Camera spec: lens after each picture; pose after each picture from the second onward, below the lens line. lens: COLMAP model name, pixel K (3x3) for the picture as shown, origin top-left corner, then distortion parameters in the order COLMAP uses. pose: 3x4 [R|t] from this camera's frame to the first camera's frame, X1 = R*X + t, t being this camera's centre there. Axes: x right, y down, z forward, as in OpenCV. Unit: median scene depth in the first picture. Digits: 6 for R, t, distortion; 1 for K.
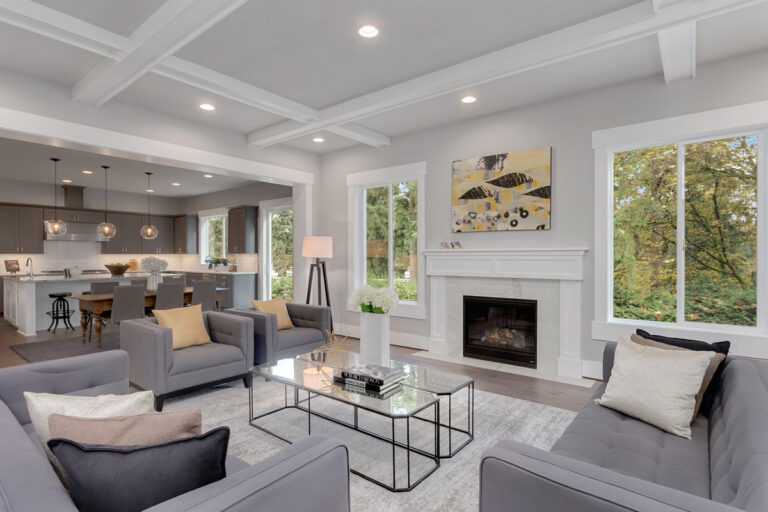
lens RADIAL K [[375.5, 0, 379.5], [0, 375.5, 255.7], [0, 0, 1]] dist [-0.000404, 0.000118]
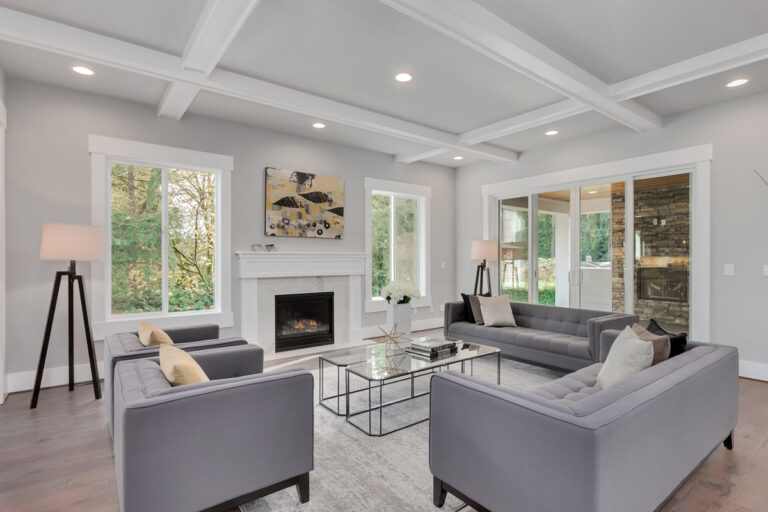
lens RADIAL K [[375.5, 0, 378.9], [0, 375.5, 258.8], [0, 0, 1]] dist [-0.000404, 0.000118]
pose [[0.280753, 0.008335, 0.959744, -0.762213], [0.009129, 0.999894, -0.011355, 0.017759], [-0.959737, 0.011950, 0.280647, 0.448551]]
